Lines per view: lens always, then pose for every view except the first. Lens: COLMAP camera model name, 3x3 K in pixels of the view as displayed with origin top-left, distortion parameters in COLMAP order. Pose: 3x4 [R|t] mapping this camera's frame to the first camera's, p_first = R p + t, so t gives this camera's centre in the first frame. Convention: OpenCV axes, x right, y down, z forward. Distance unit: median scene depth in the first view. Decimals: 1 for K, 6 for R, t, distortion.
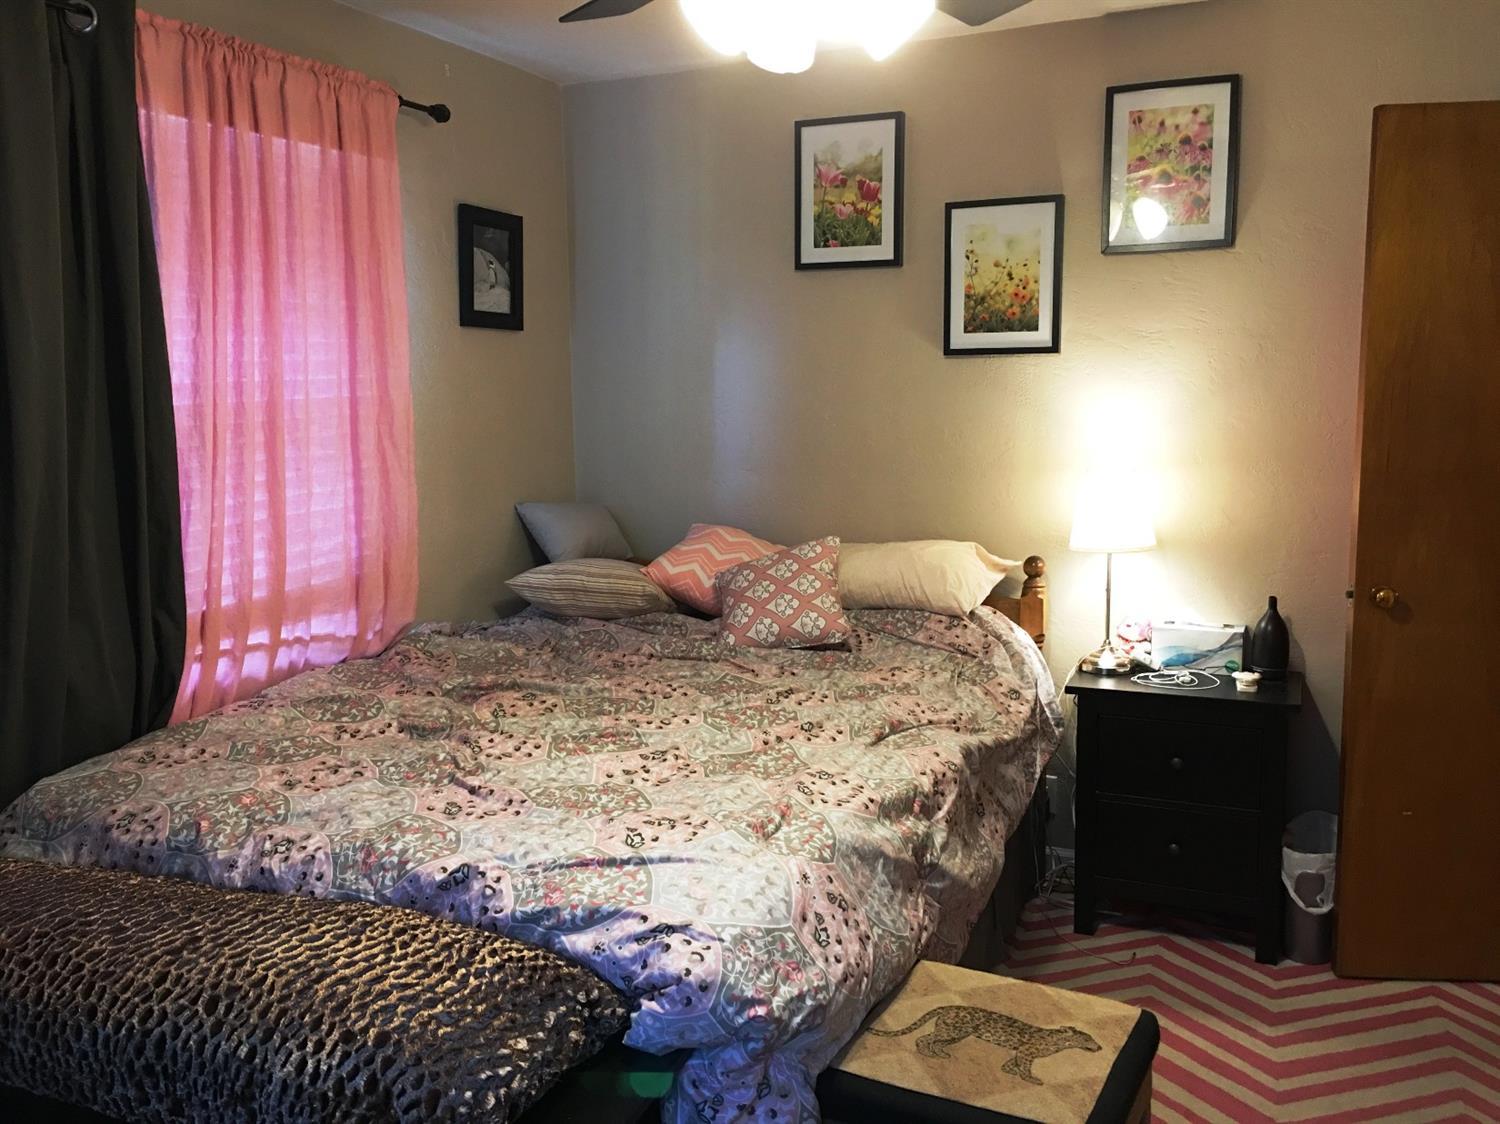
lens RADIAL K [[1265.8, 0, 750.0], [0, 1265.8, 550.8], [0, 0, 1]] dist [0.073938, -0.087560]
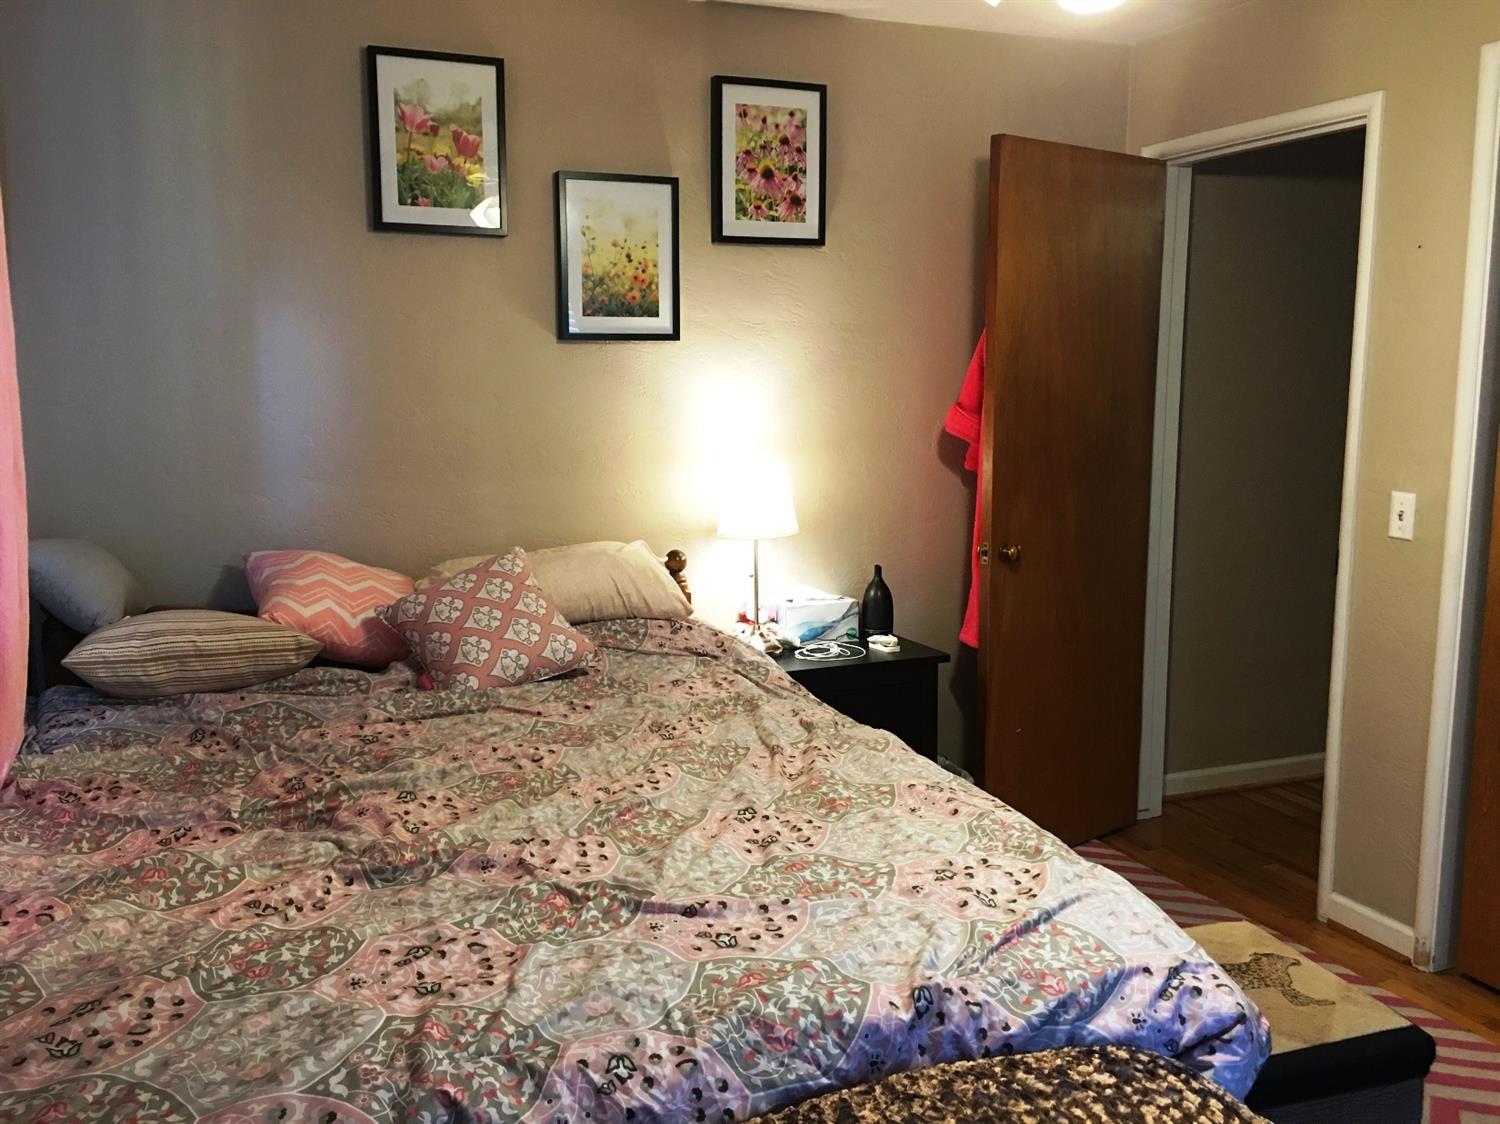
lens RADIAL K [[1265.8, 0, 750.0], [0, 1265.8, 550.8], [0, 0, 1]] dist [0.073938, -0.087560]
pose [[0.704796, -0.089677, 0.703719, -0.441253], [0.092709, 0.995114, 0.033959, -0.024154], [-0.703326, 0.041306, 0.709667, 0.291933]]
